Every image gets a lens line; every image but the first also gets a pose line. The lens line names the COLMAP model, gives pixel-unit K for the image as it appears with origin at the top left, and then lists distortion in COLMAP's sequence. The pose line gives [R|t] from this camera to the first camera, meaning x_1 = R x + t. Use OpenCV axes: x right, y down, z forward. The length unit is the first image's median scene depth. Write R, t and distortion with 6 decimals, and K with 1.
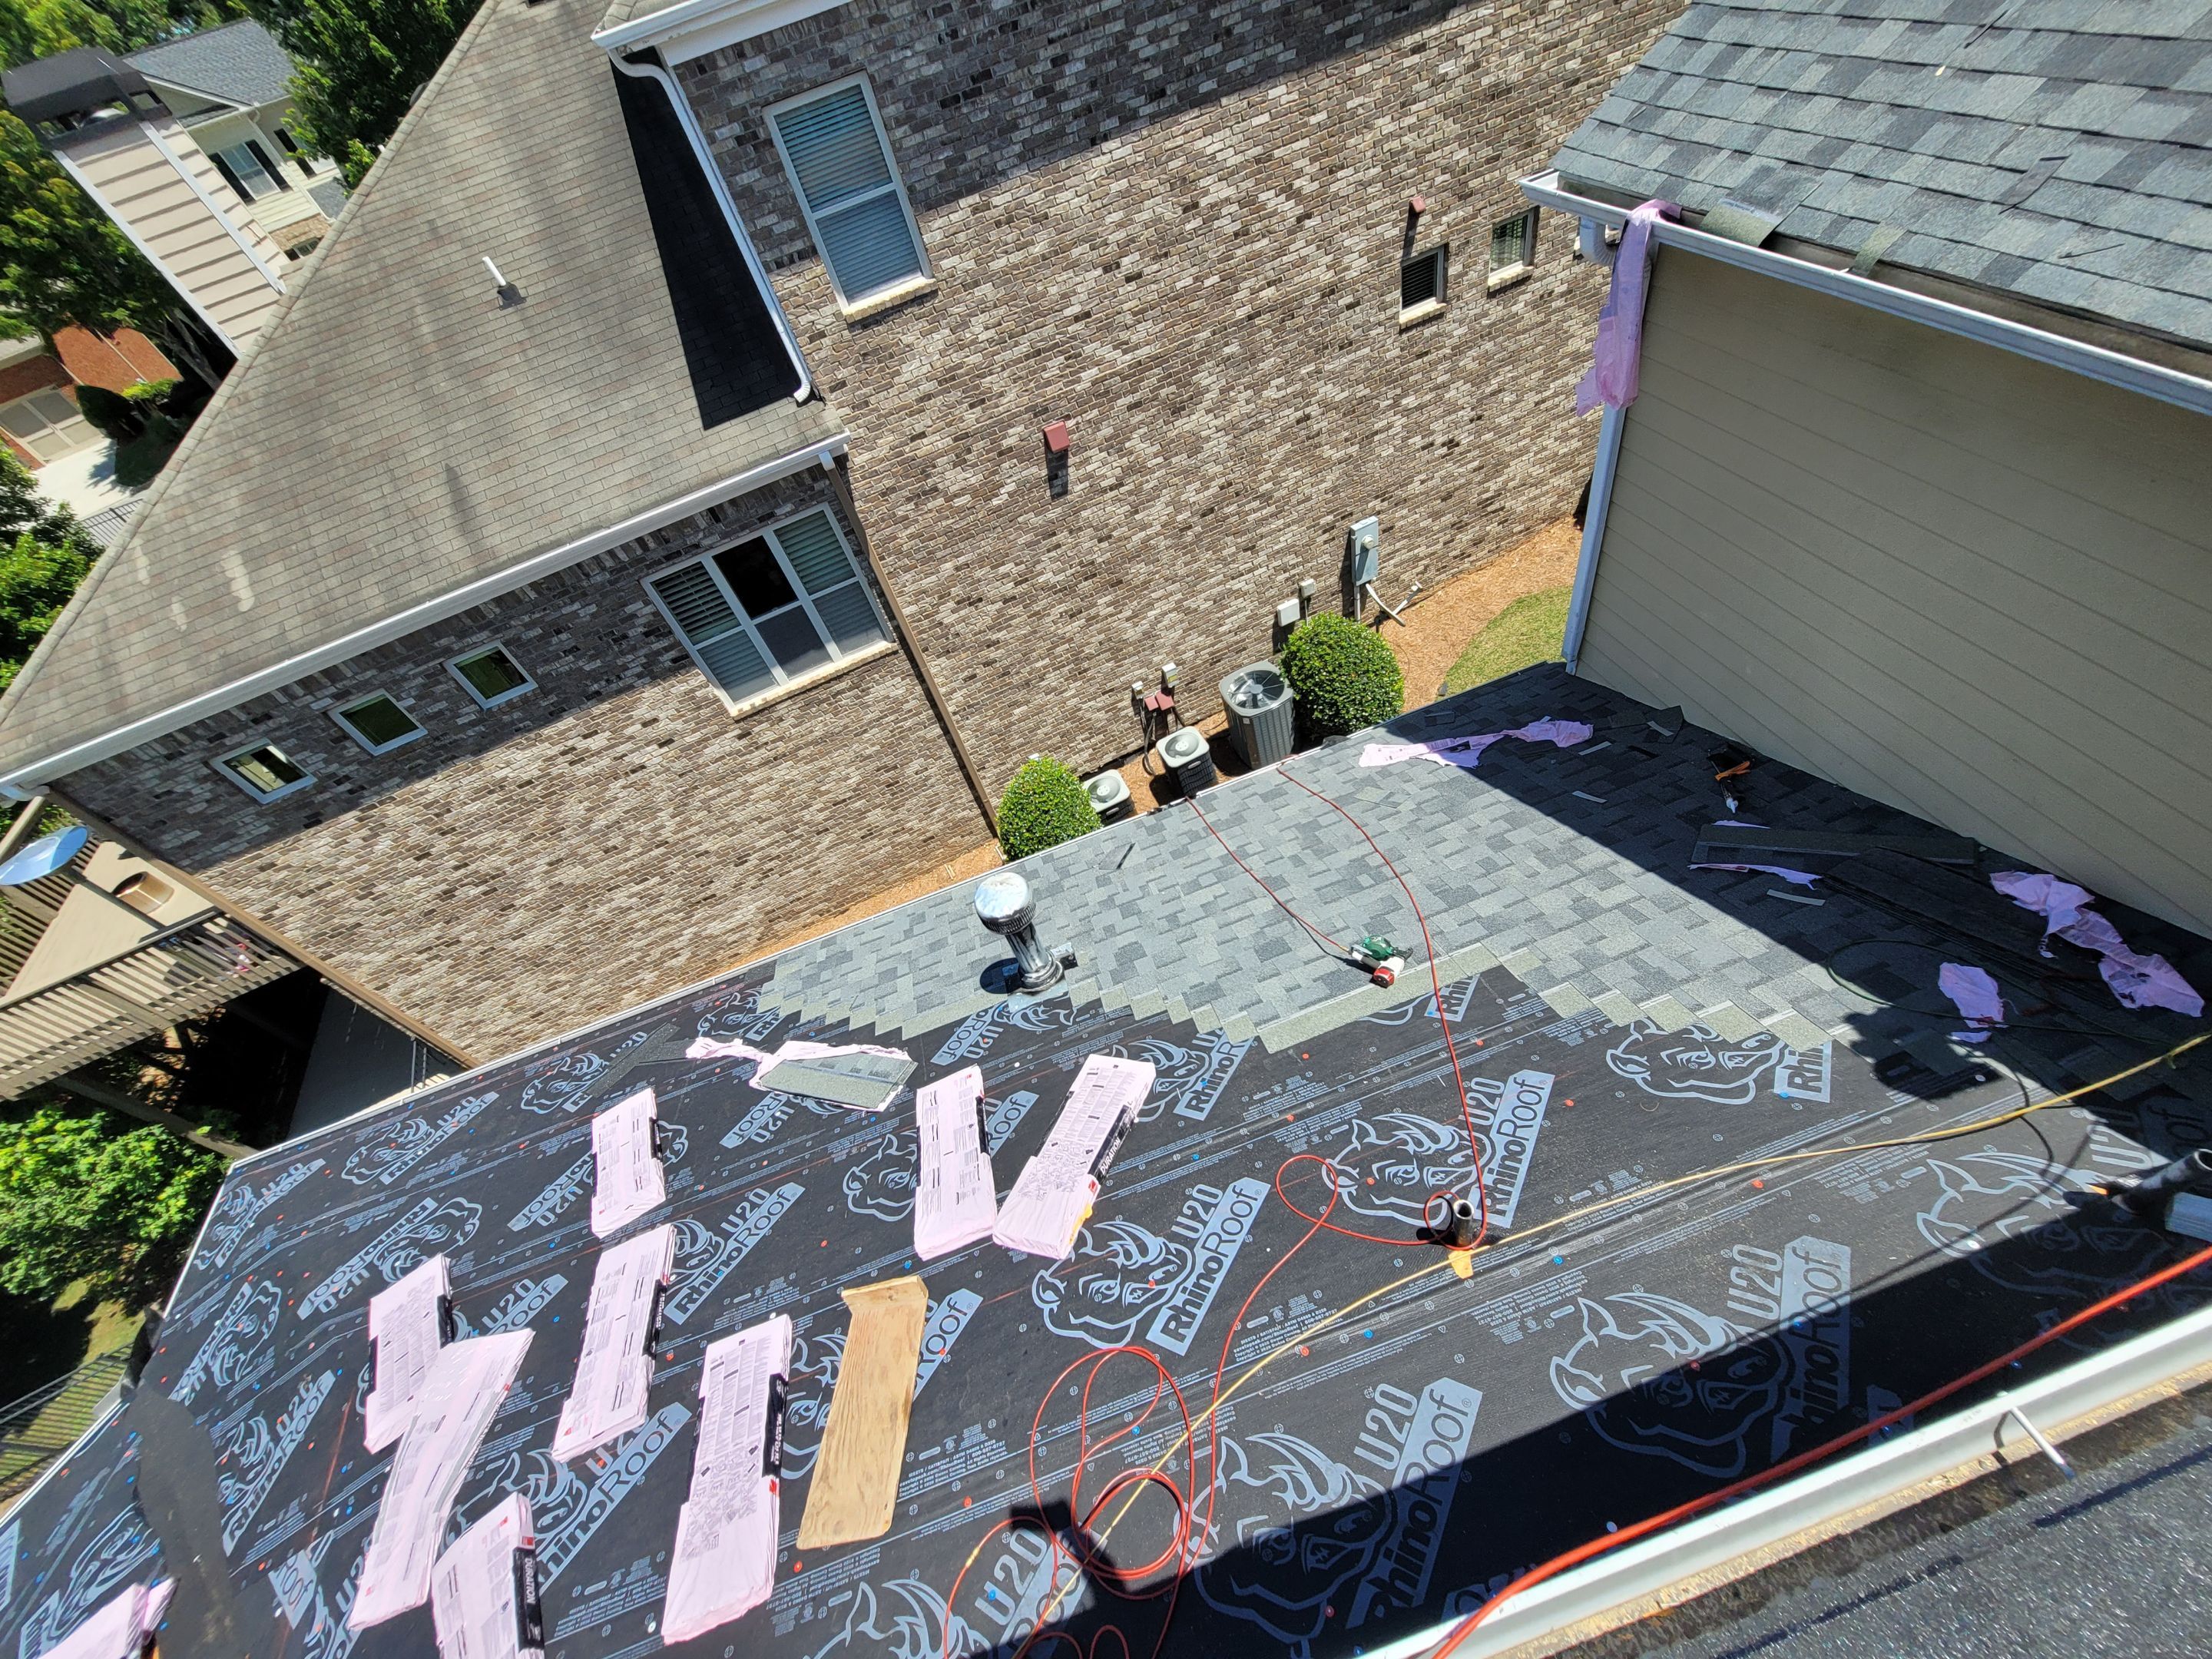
lens RADIAL K [[897.9, 0, 1102.1], [0, 897.9, 840.3], [0, 0, 1]] dist [-0.015654, 0.006043]
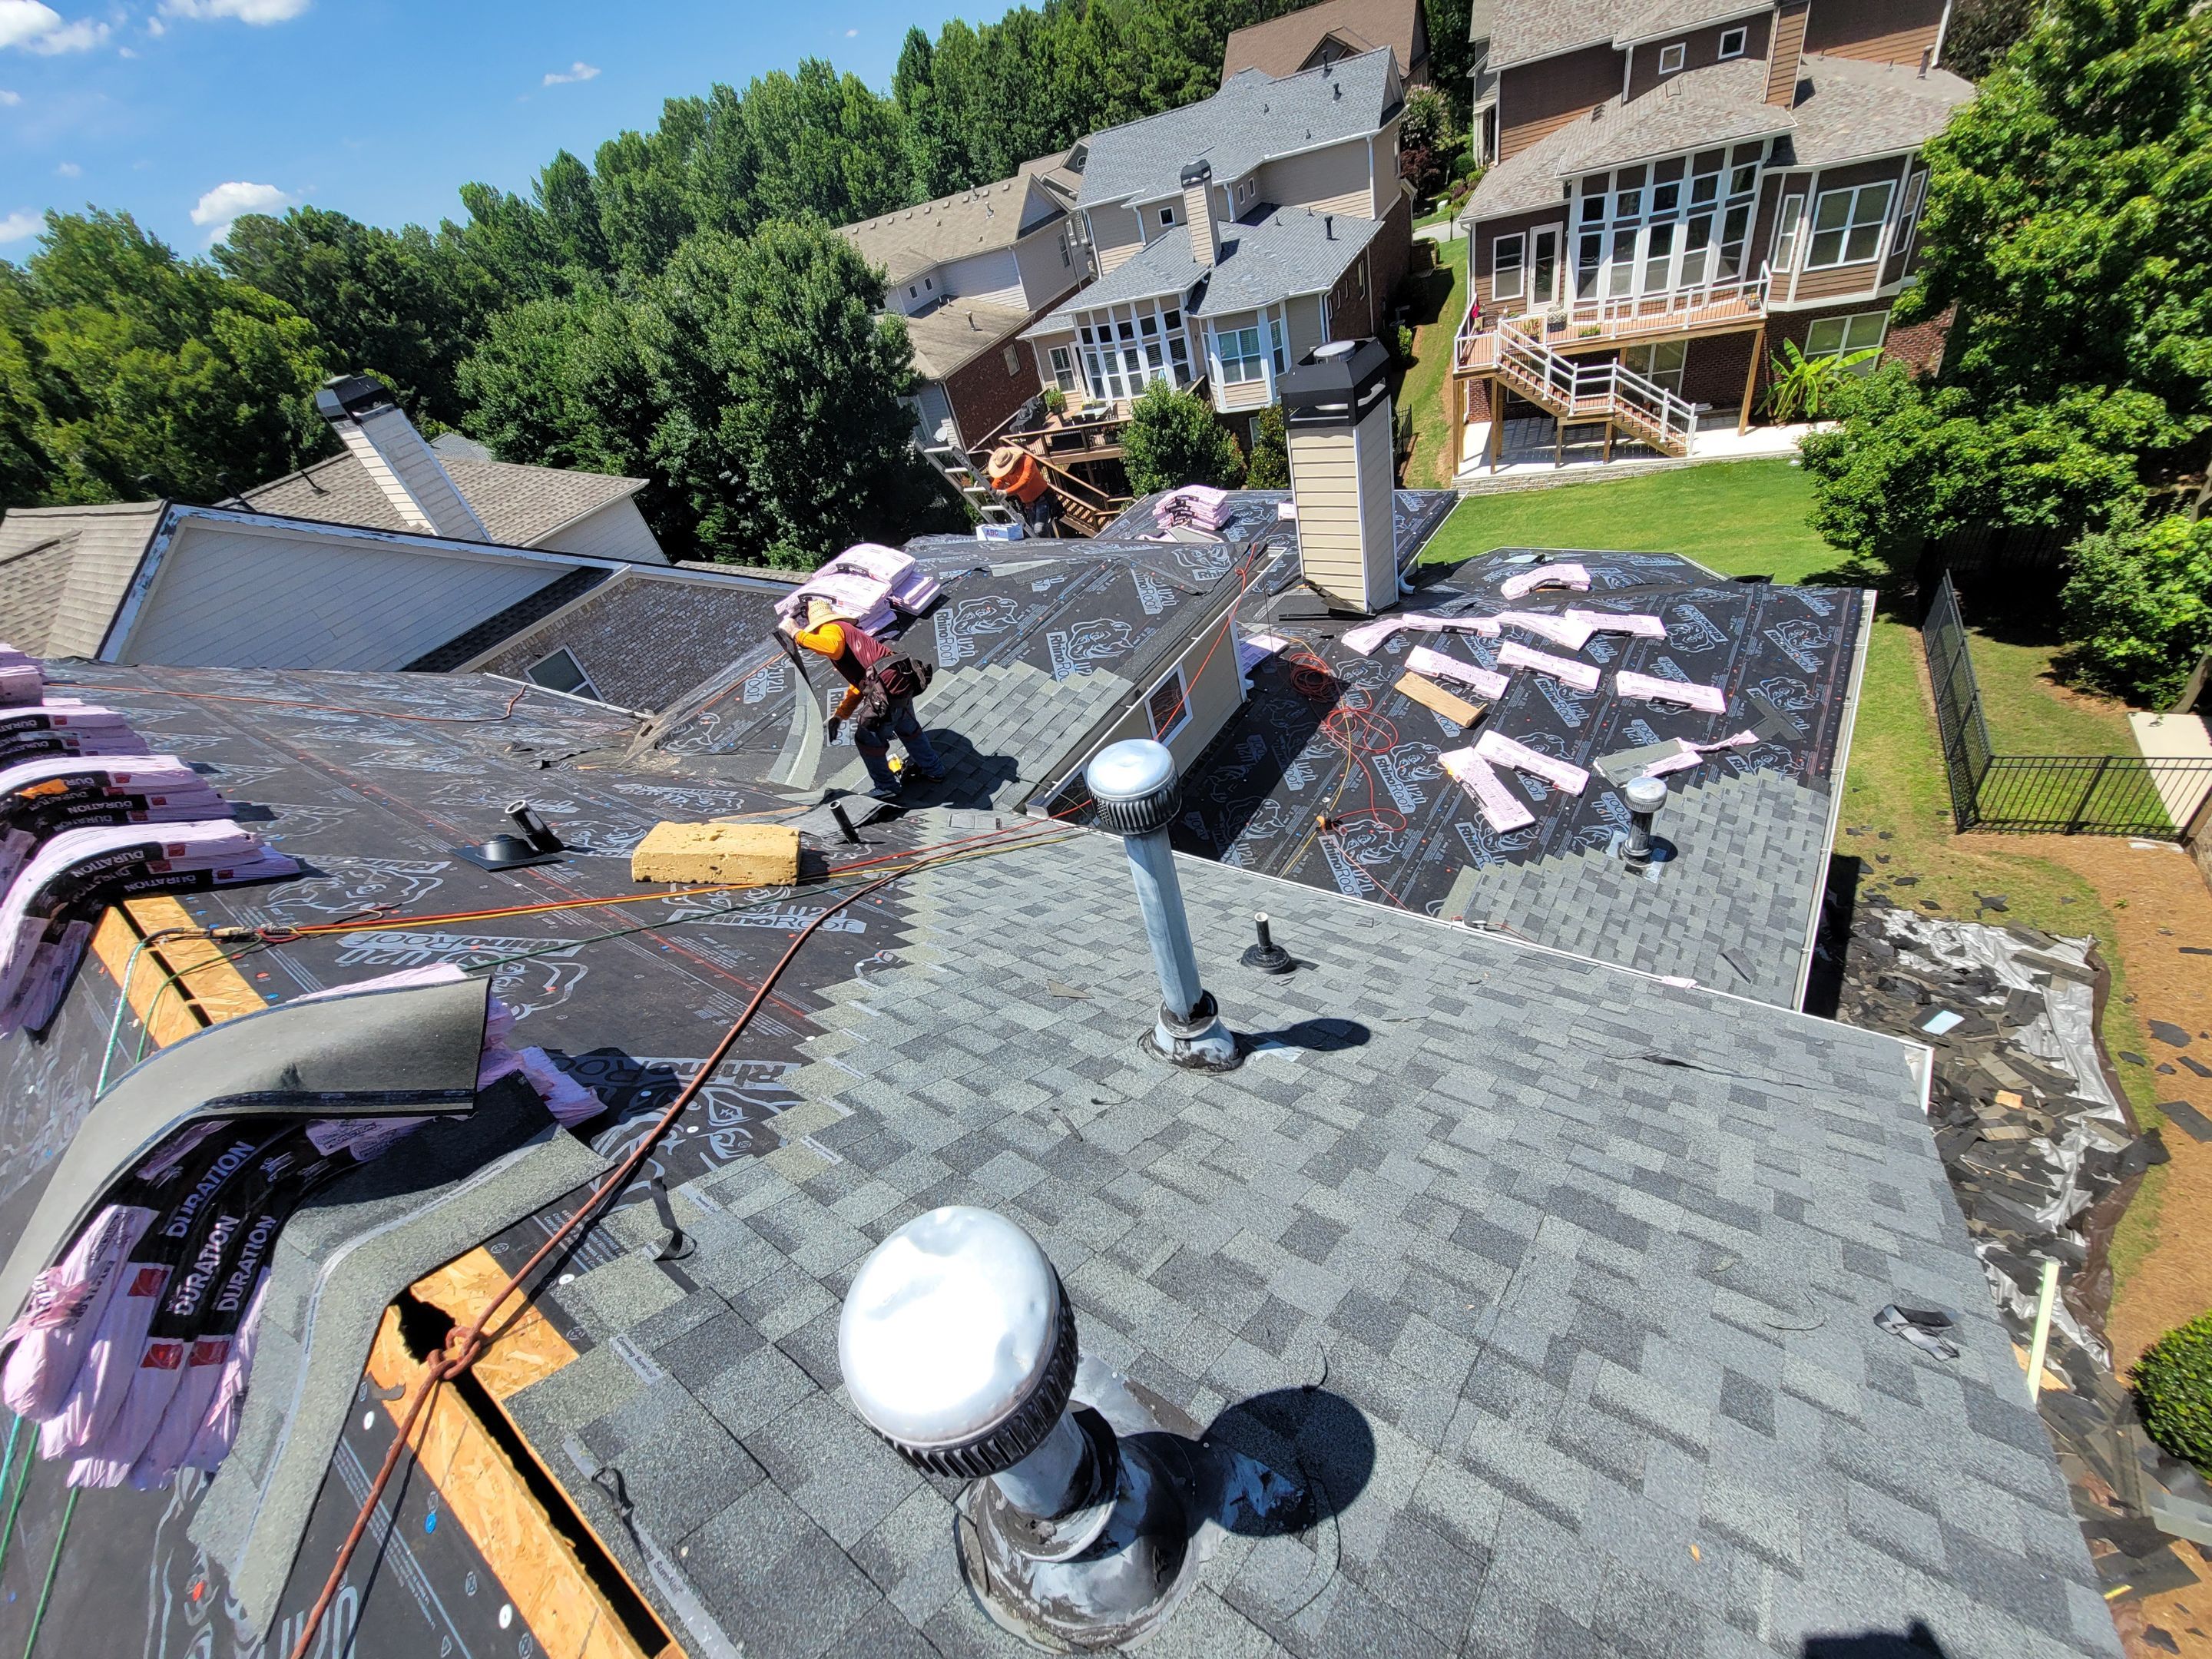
lens RADIAL K [[897.9, 0, 1102.1], [0, 897.9, 840.3], [0, 0, 1]] dist [-0.015654, 0.006043]
pose [[-0.689099, 0.692227, -0.214391, 1.157894], [-0.182494, 0.120544, 0.975790, -1.559875], [0.701312, 0.711541, 0.043261, 0.393615]]
